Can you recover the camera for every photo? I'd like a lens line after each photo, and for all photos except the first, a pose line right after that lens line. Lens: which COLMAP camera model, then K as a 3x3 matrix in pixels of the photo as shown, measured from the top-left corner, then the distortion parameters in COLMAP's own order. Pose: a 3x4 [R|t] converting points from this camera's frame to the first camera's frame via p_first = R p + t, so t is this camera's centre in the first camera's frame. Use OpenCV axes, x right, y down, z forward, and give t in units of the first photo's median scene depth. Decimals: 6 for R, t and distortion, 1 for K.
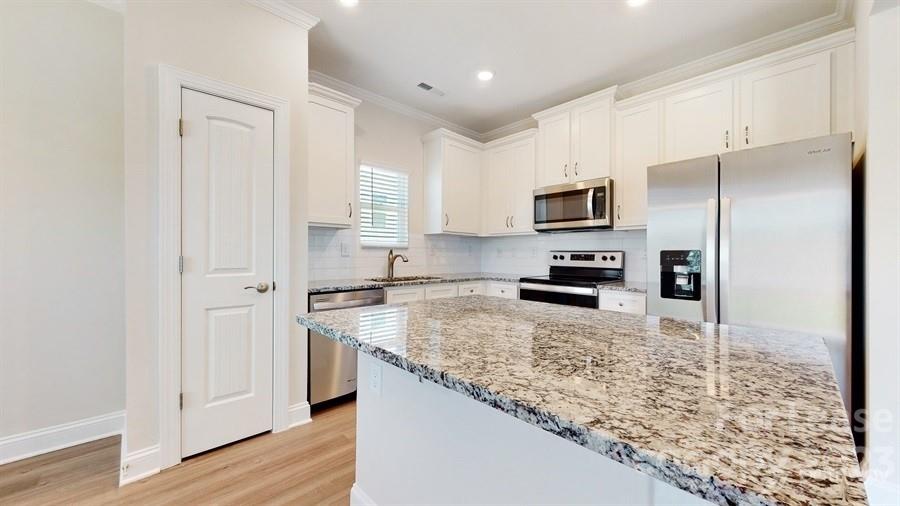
lens RADIAL K [[331.7, 0, 450.6], [0, 331.7, 254.2], [0, 0, 1]] dist [-0.001231, -0.000190]
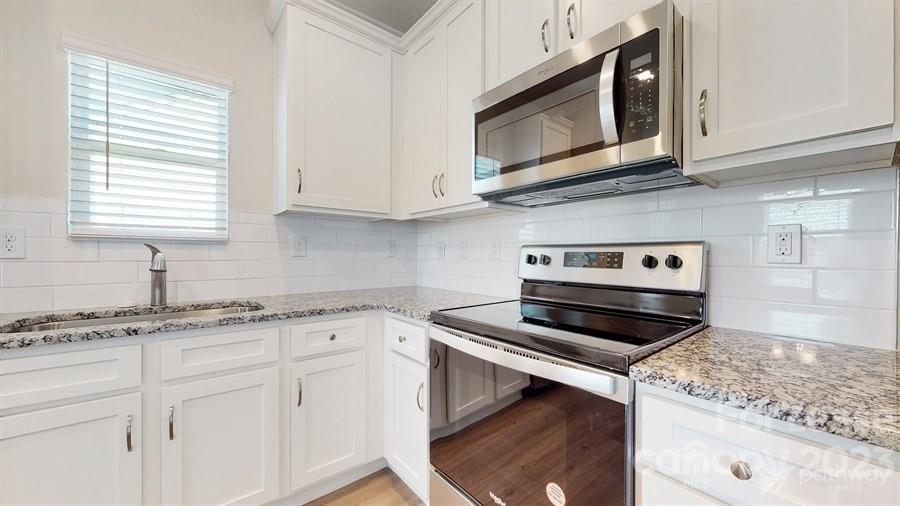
lens RADIAL K [[331.7, 0, 449.5], [0, 331.7, 257.2], [0, 0, 1]] dist [-0.001231, -0.000190]
pose [[0.996699, -0.003003, -0.081130, 0.268965], [0.003450, 0.999980, 0.005369, 0.003588], [0.081112, -0.005631, 0.996689, 0.608443]]
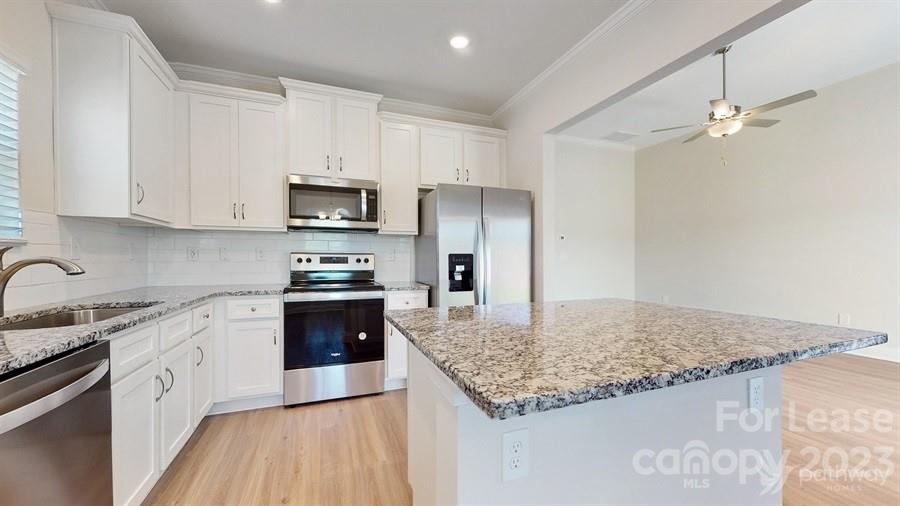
lens RADIAL K [[331.7, 0, 448.8], [0, 331.7, 260.8], [0, 0, 1]] dist [-0.001231, -0.000190]
pose [[0.383872, -0.012524, 0.923302, -0.352805], [0.001481, 0.999915, 0.012948, -0.000087], [-0.923385, -0.003603, 0.383857, 0.363307]]
